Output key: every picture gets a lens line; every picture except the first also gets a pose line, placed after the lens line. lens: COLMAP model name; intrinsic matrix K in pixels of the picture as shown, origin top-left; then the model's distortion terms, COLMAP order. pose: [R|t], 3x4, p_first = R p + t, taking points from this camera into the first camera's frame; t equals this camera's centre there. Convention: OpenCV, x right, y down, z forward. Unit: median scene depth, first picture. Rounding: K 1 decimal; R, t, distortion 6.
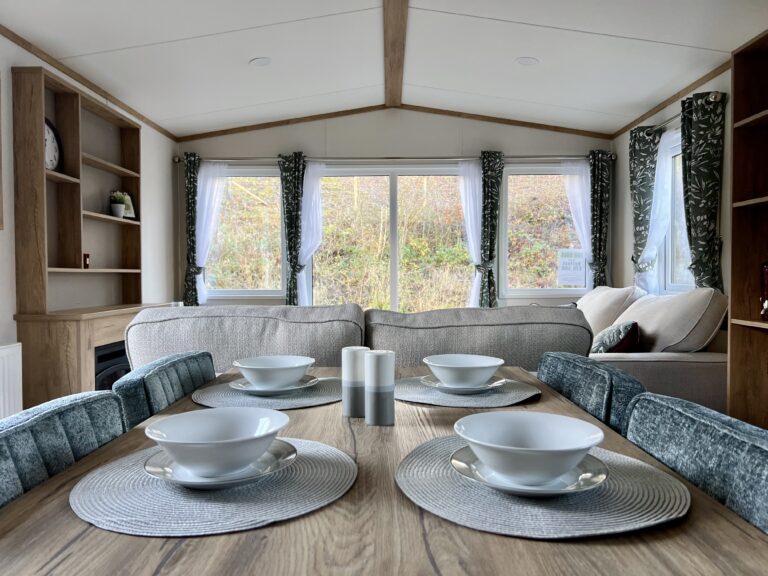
lens RADIAL K [[579.5, 0, 377.3], [0, 579.5, 293.8], [0, 0, 1]] dist [0.032478, -0.040123]
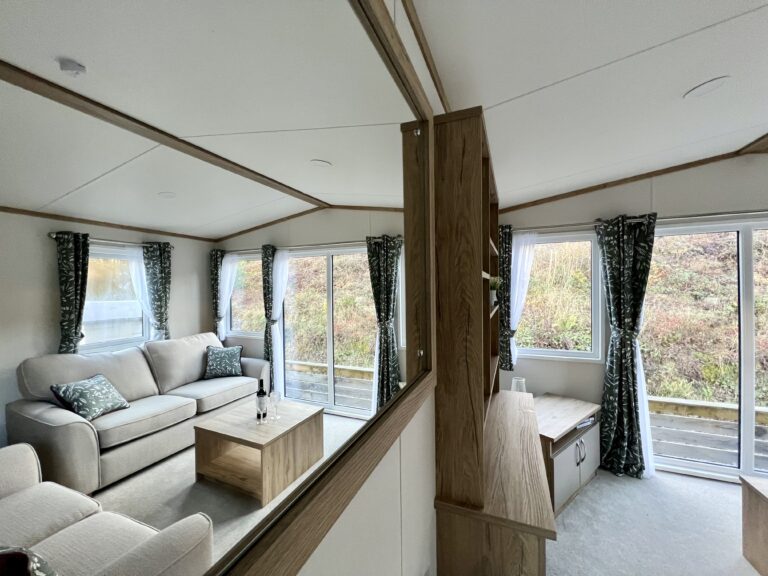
lens RADIAL K [[307.5, 0, 391.4], [0, 307.5, 289.8], [0, 0, 1]] dist [0.014280, -0.001762]
pose [[0.940166, -0.004174, -0.340691, -0.330771], [-0.001167, 0.999880, -0.015469, -0.114192], [0.340714, 0.014941, 0.940048, 0.396738]]
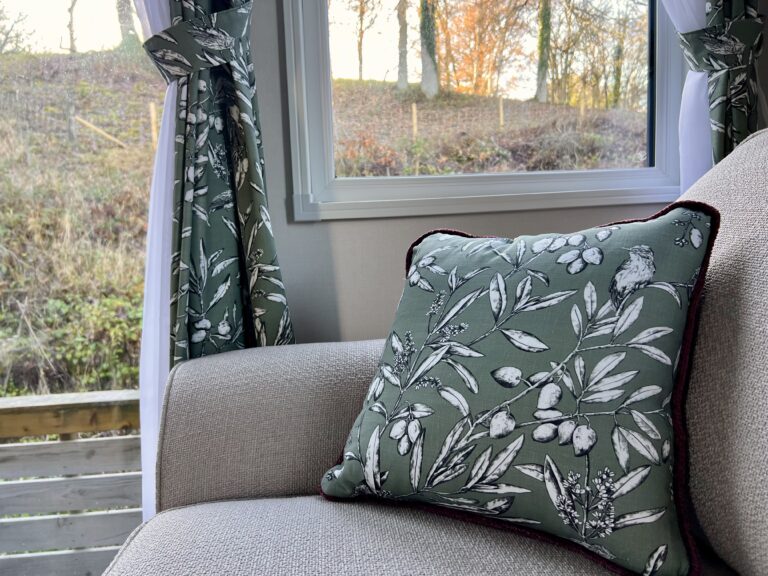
lens RADIAL K [[579.5, 0, 384.7], [0, 579.5, 291.8], [0, 0, 1]] dist [0.032478, -0.040123]
pose [[0.991893, -0.043378, 0.119444, 0.225998], [0.036495, 0.997577, 0.059225, 0.024664], [-0.121724, -0.054386, 0.991073, 0.807256]]
